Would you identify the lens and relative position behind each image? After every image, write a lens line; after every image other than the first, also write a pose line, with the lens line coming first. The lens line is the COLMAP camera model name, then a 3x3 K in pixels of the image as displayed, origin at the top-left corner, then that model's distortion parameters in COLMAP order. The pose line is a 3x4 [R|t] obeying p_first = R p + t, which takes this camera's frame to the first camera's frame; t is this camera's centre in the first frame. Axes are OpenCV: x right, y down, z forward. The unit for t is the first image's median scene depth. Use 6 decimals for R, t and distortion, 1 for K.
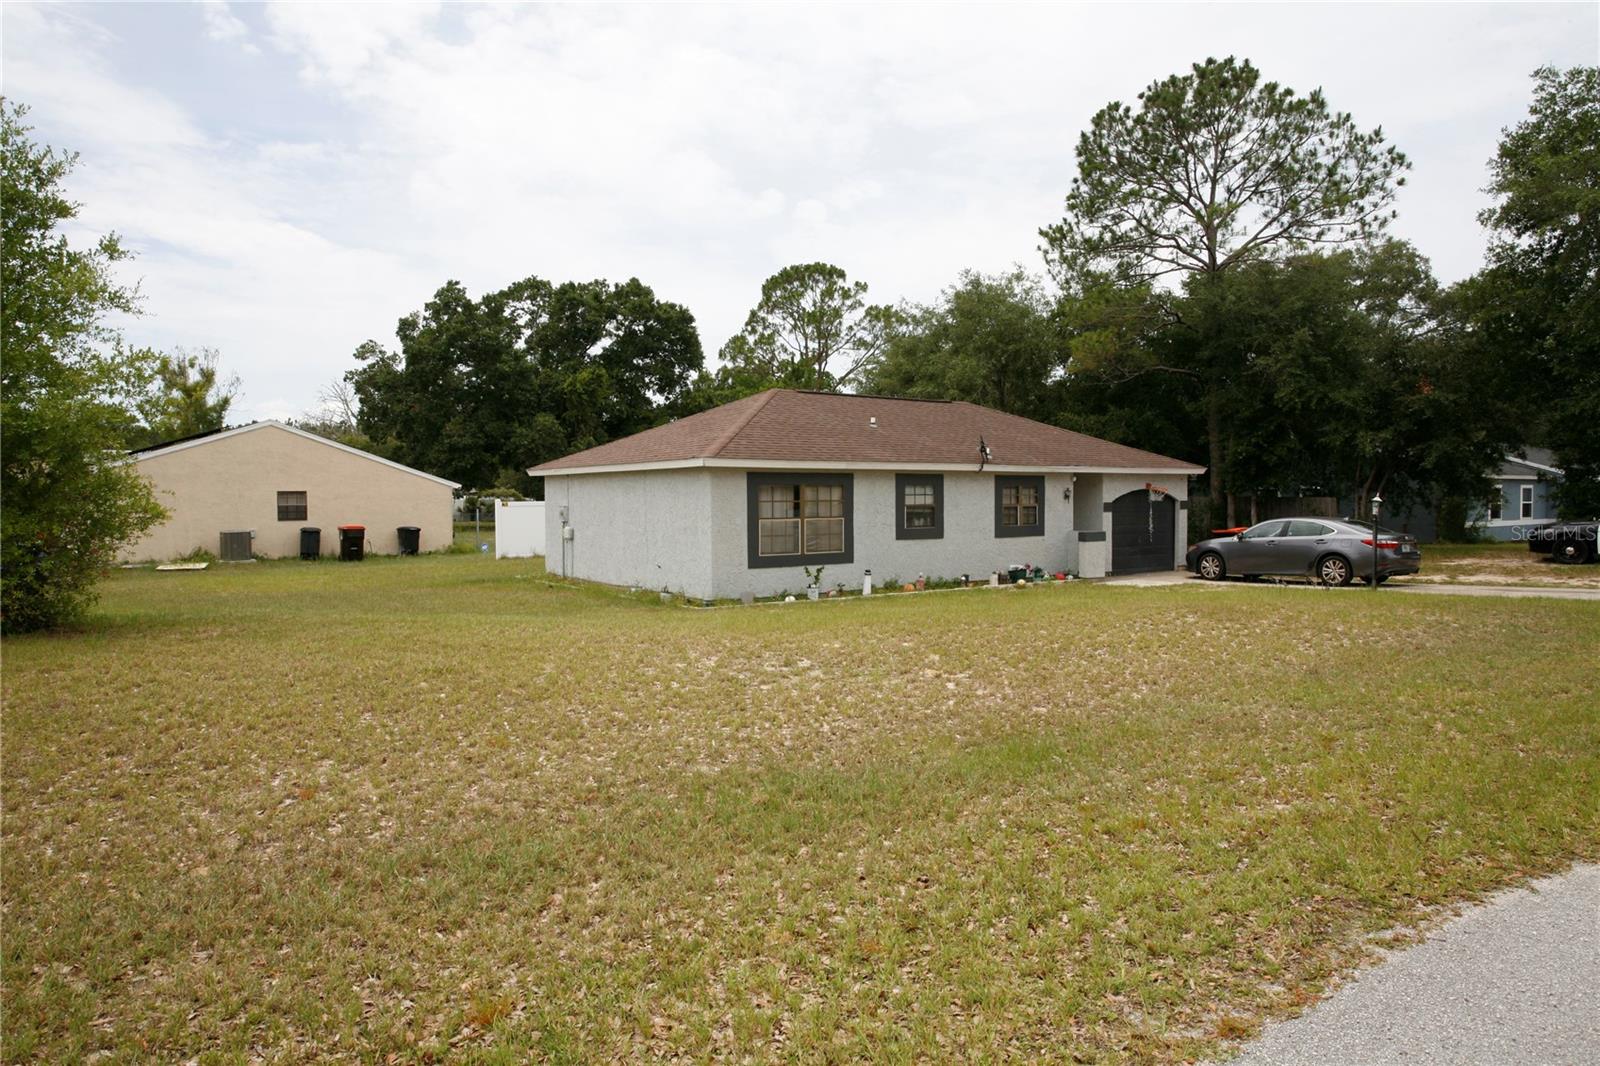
lens RADIAL K [[1042.3, 0, 807.8], [0, 1042.3, 522.0], [0, 0, 1]] dist [-0.001119, 0.013222]
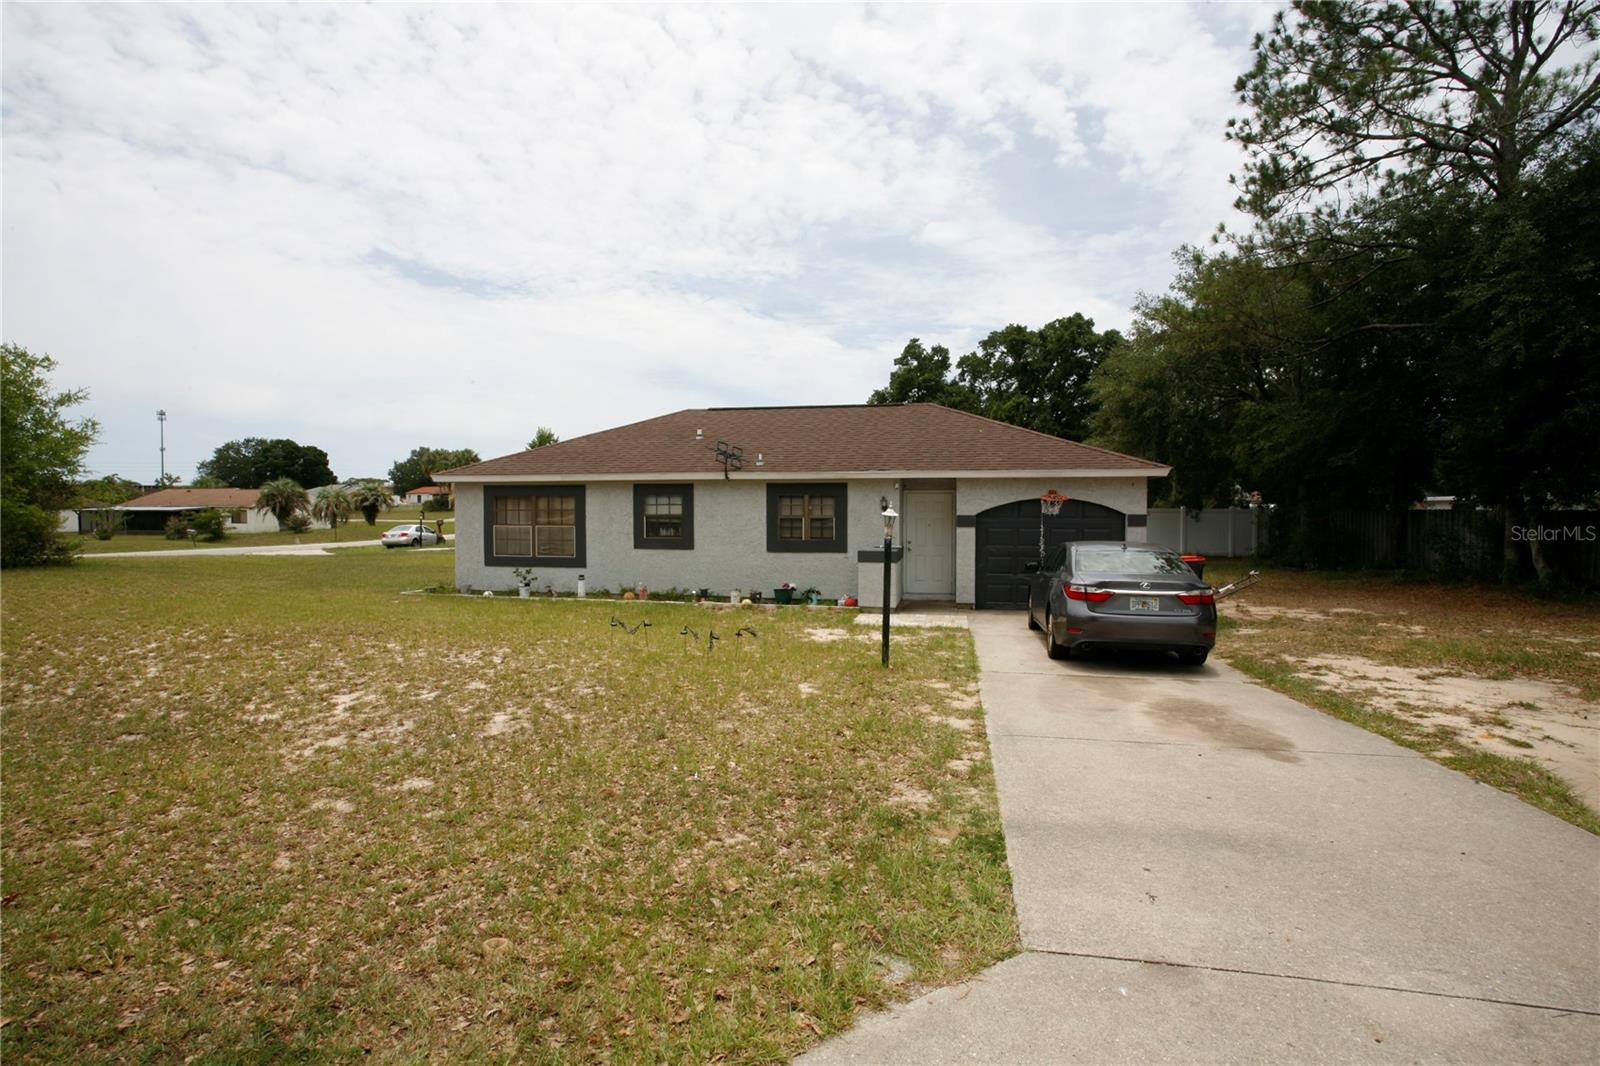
lens RADIAL K [[831.8, 0, 744.1], [0, 831.8, 515.0], [0, 0, 1]] dist [-0.002510, -0.000257]
pose [[0.648234, 0.014442, -0.761304, 0.525454], [-0.021583, 0.999767, 0.000588, -0.012734], [0.761135, 0.016050, 0.648394, 0.369127]]
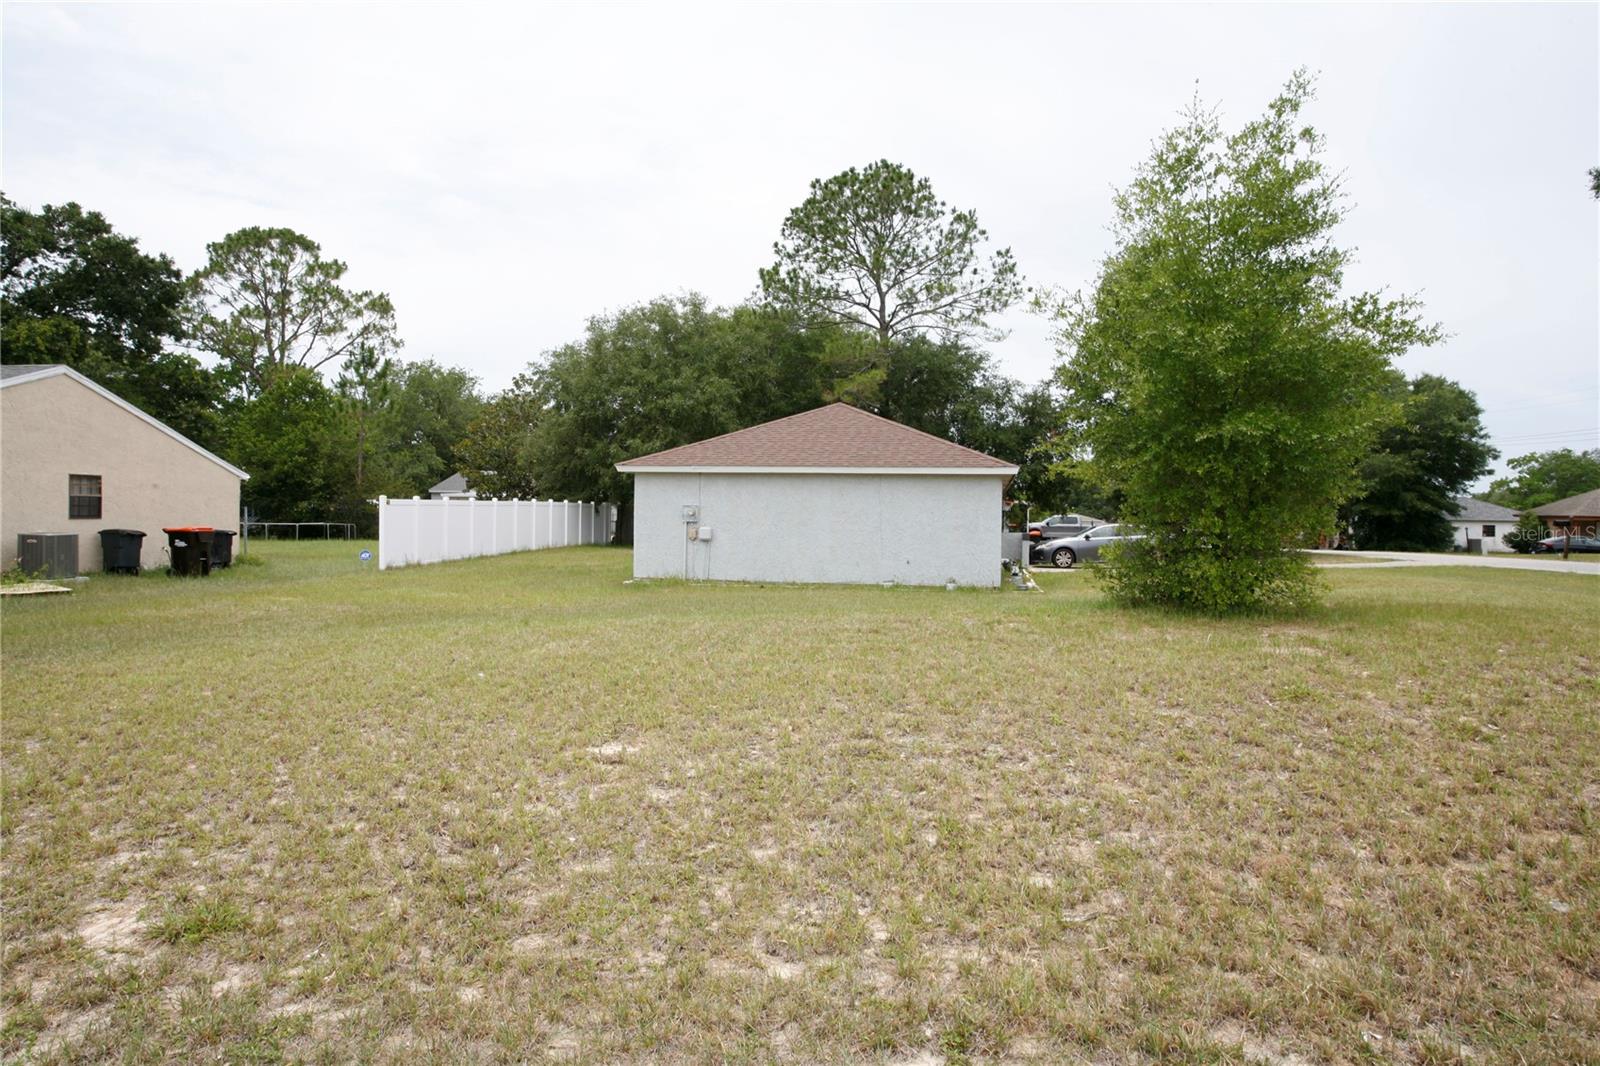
lens RADIAL K [[1042.3, 0, 807.3], [0, 1042.3, 537.1], [0, 0, 1]] dist [-0.001119, 0.013222]
pose [[0.710451, -0.001315, 0.703745, -0.637137], [0.001222, 0.999999, 0.000635, 0.010383], [-0.703745, 0.000409, 0.710452, 0.196347]]
